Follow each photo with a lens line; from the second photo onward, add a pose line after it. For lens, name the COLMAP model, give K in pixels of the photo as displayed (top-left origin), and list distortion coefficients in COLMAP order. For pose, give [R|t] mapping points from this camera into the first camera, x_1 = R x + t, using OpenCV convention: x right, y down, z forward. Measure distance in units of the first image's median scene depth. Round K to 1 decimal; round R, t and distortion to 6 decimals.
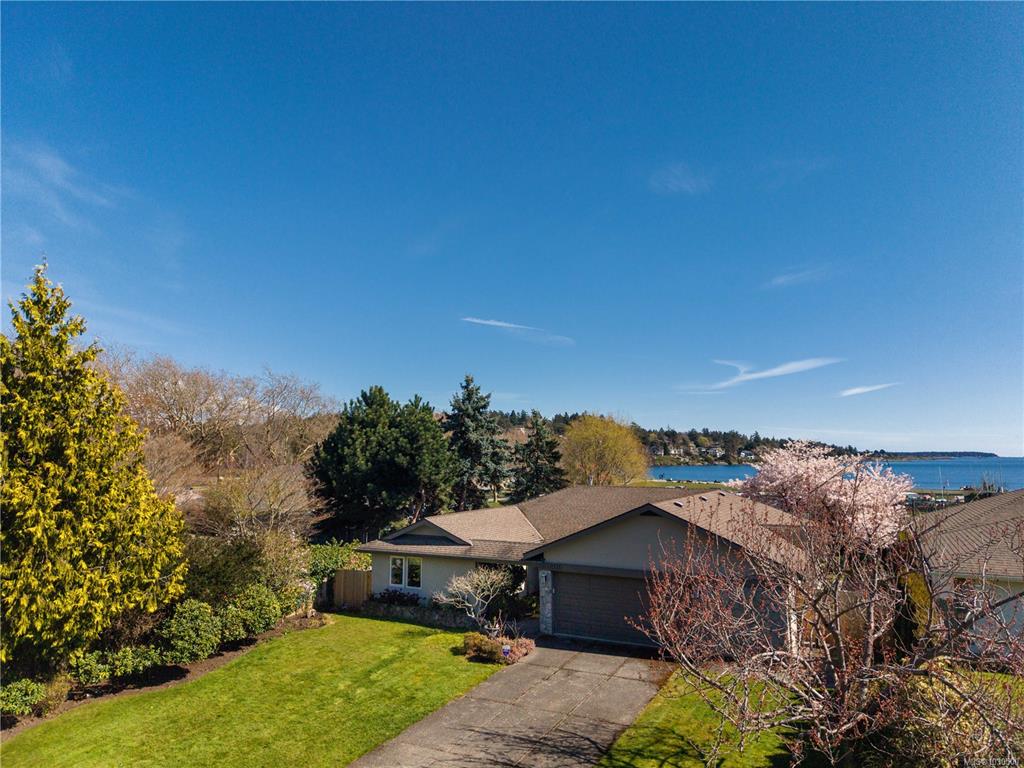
lens RADIAL K [[707.6, 0, 512.0], [0, 707.6, 384.0], [0, 0, 1]] dist [0.033287, 0.001357]
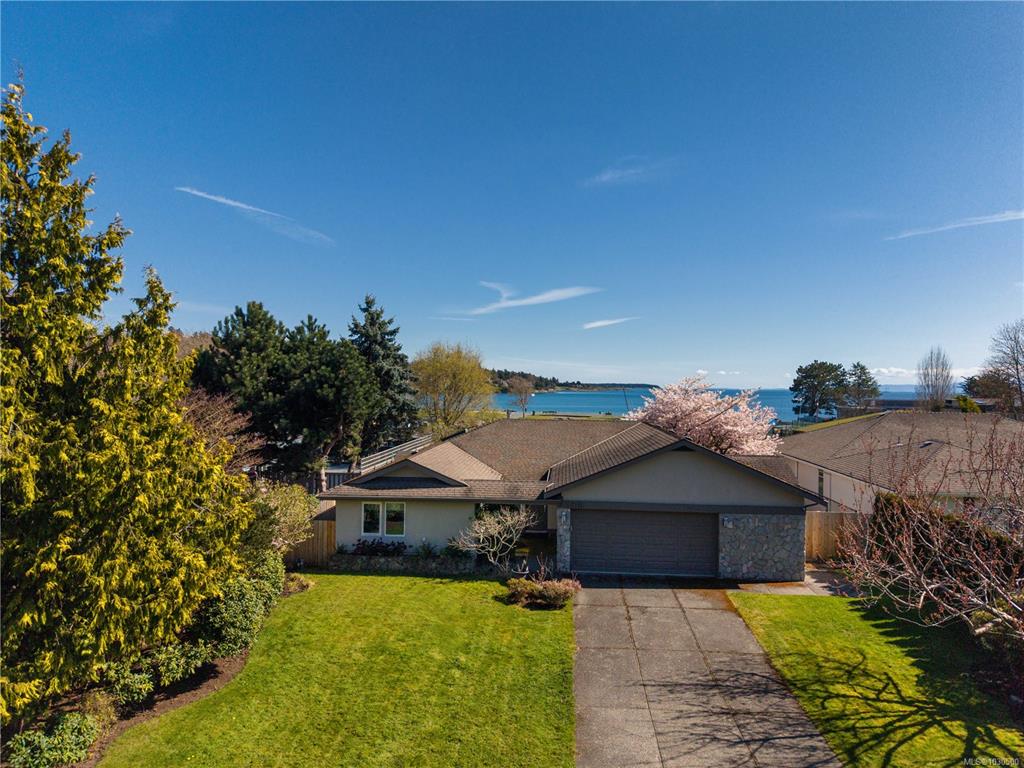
lens RADIAL K [[704.2, 0, 512.0], [0, 704.2, 384.0], [0, 0, 1]] dist [0.049957, -0.003250]
pose [[0.915083, 0.011876, 0.403090, -0.367461], [-0.052586, 0.994546, 0.090075, 0.010782], [-0.399822, -0.103623, 0.910716, 0.156314]]
